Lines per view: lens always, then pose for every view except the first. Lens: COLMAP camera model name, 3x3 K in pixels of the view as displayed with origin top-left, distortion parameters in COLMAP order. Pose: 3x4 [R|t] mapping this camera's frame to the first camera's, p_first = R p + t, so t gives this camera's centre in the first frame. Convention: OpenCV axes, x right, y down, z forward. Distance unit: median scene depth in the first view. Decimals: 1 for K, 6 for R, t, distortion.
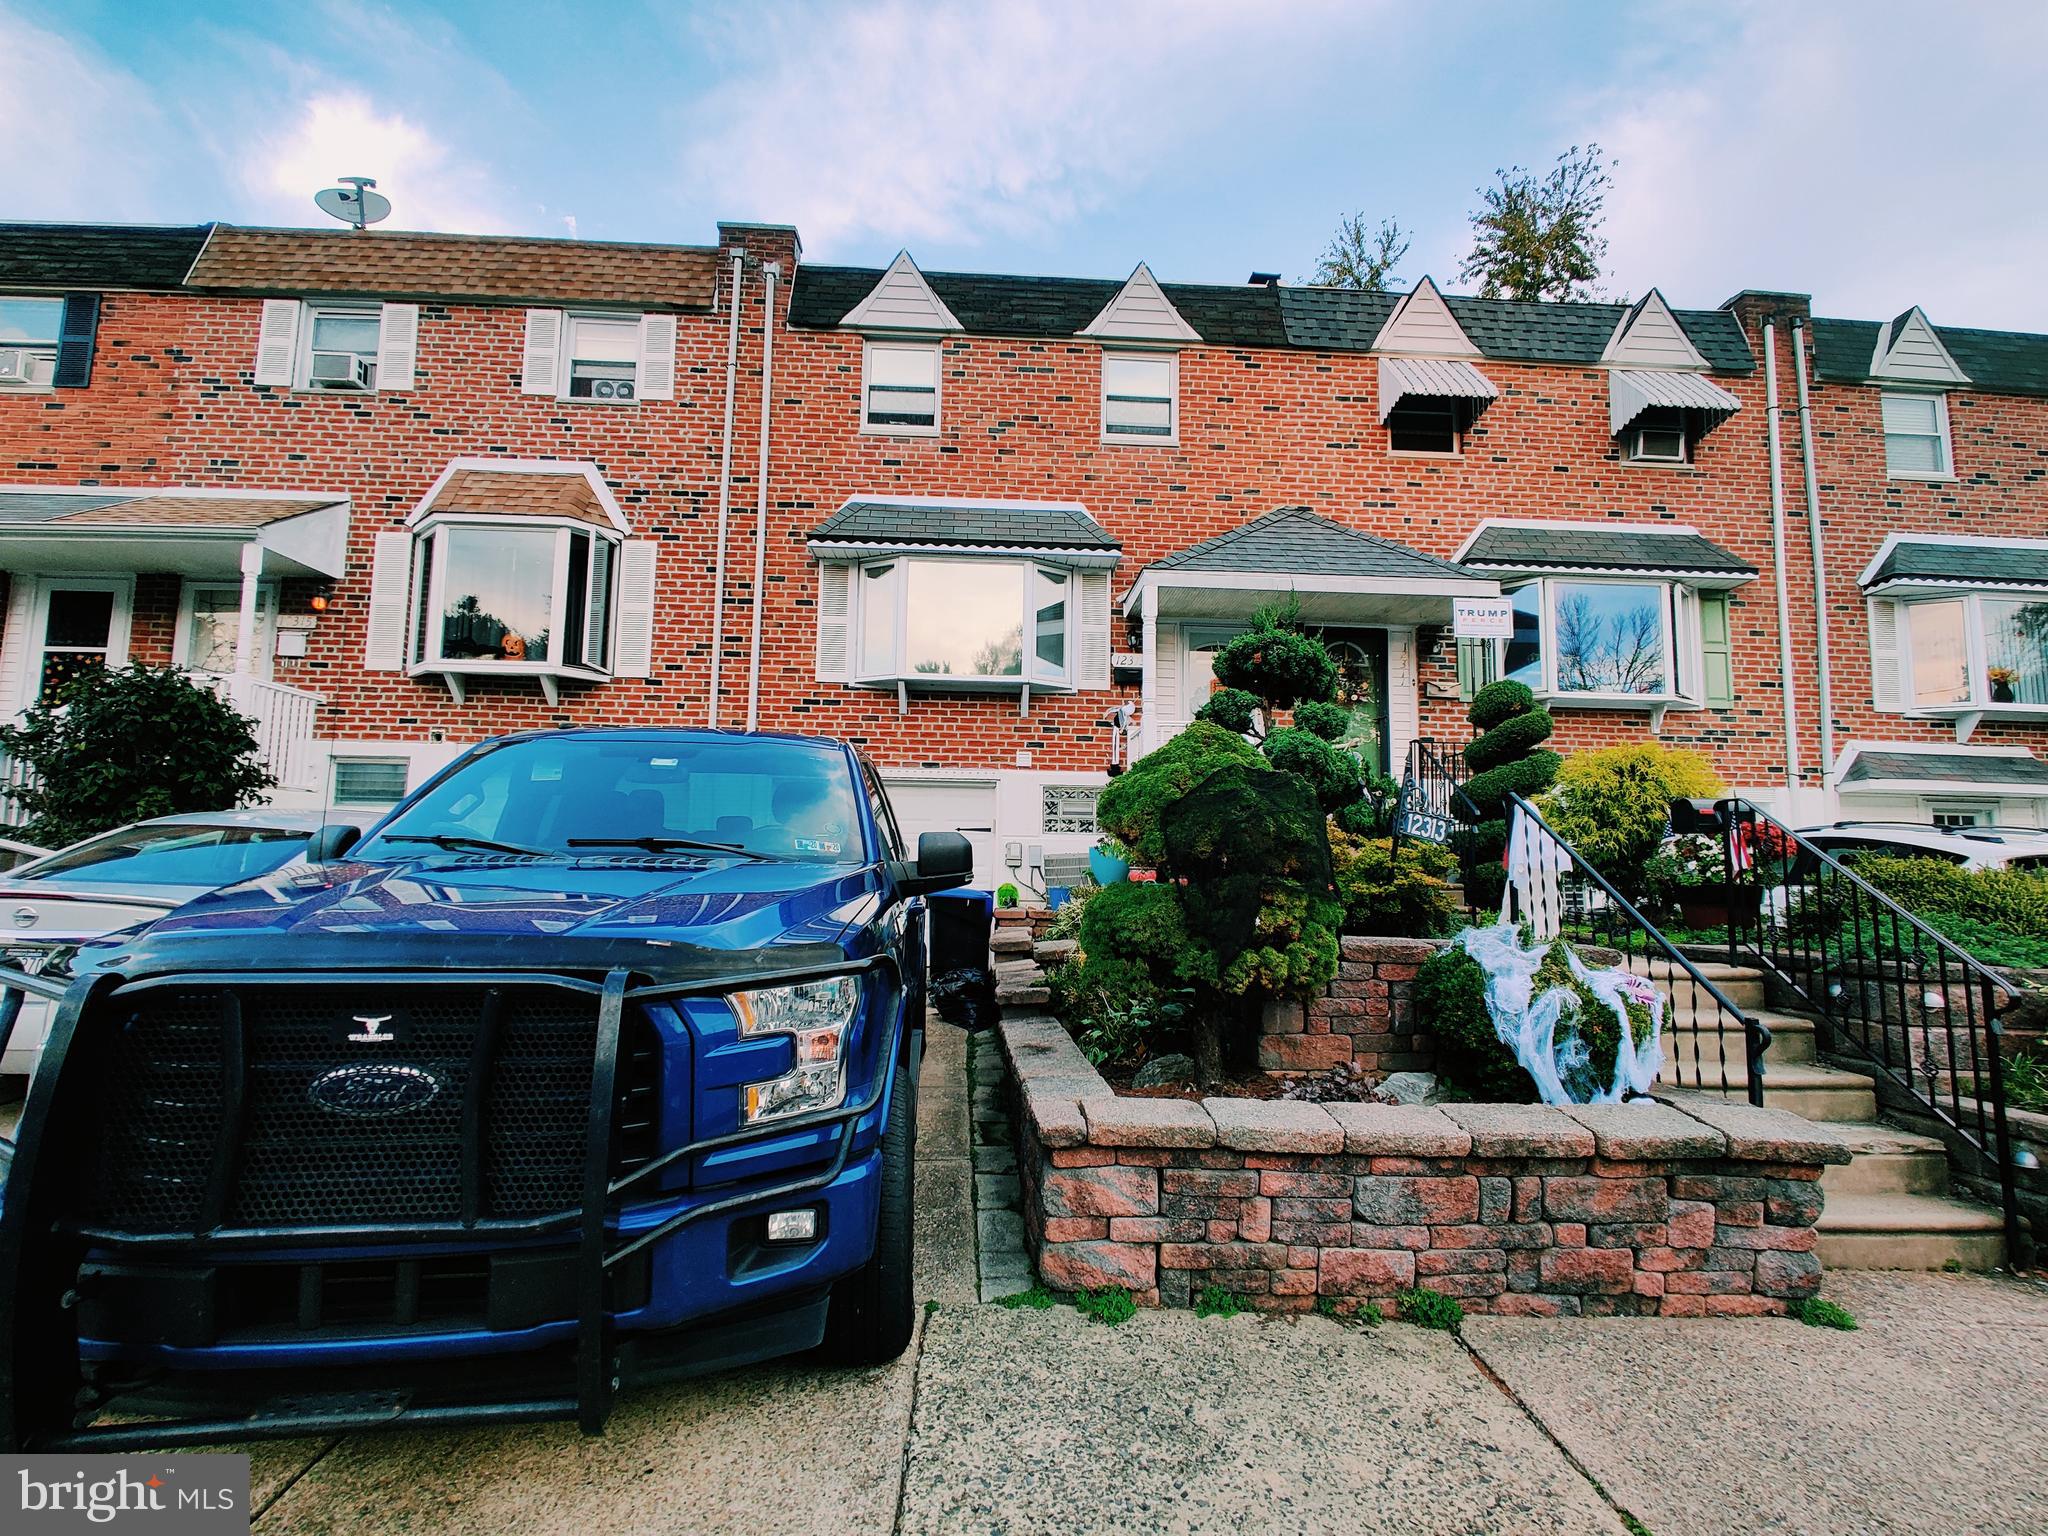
lens RADIAL K [[1006.8, 0, 1025.8], [0, 1006.8, 778.8], [0, 0, 1]] dist [-0.005743, -0.008923]
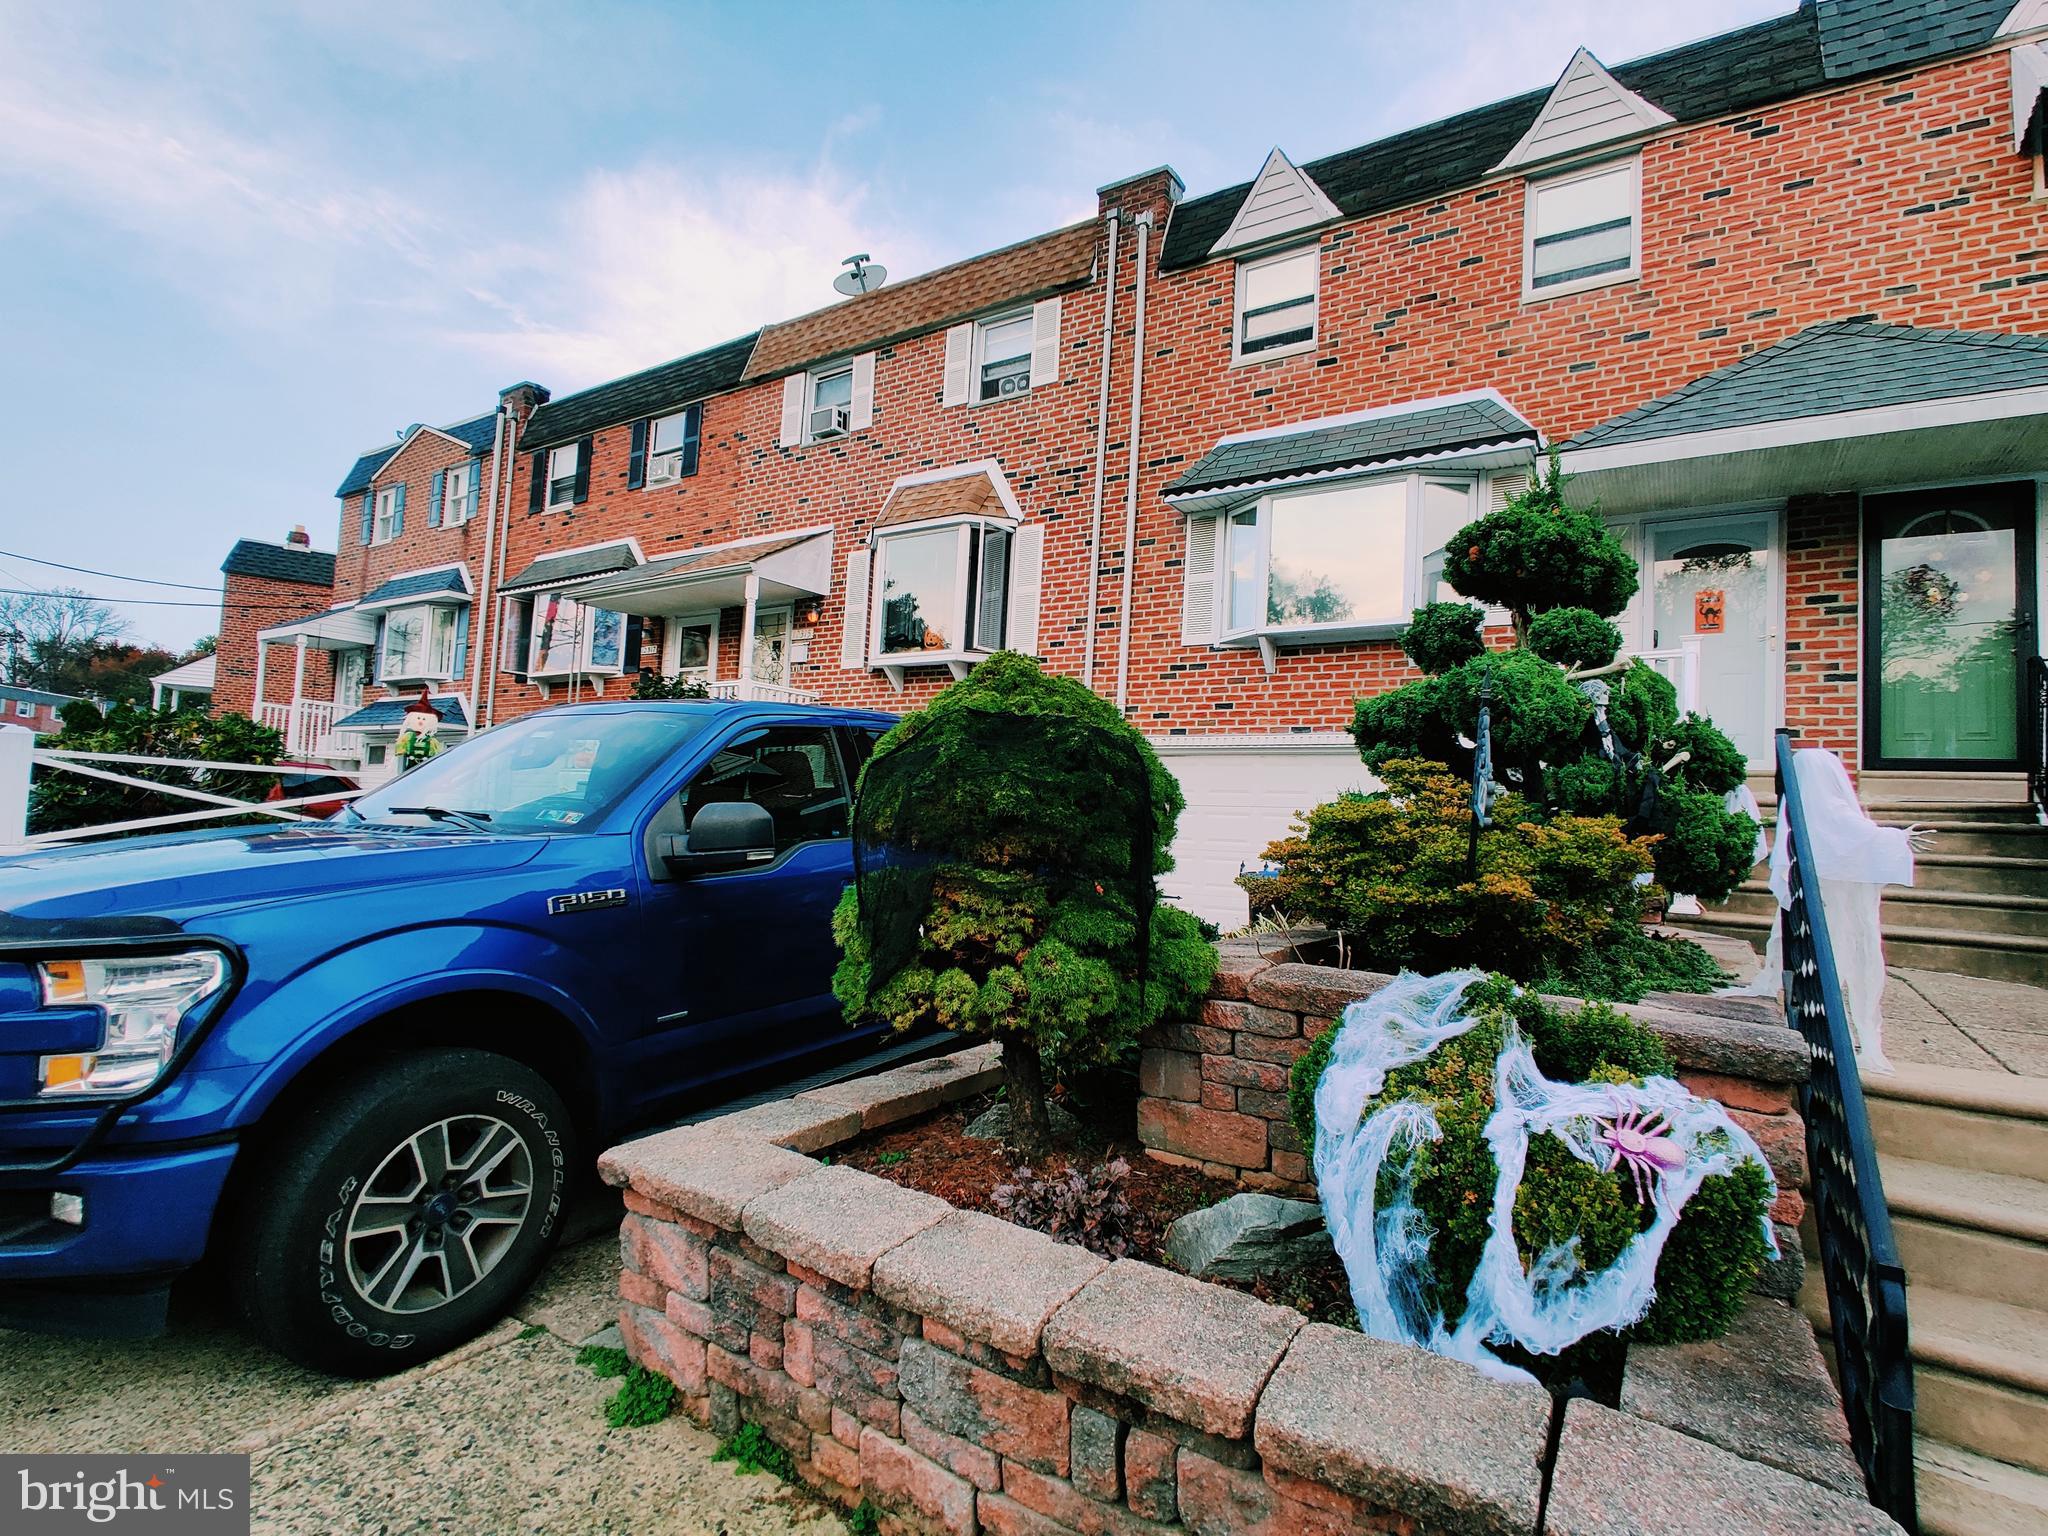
lens RADIAL K [[1006.8, 0, 1020.9], [0, 1006.8, 774.5], [0, 0, 1]] dist [-0.005743, -0.008923]
pose [[0.811368, -0.014600, -0.584354, 0.210669], [0.026069, 0.999597, 0.011221, 0.008652], [0.583955, -0.024338, 0.811421, 0.145079]]
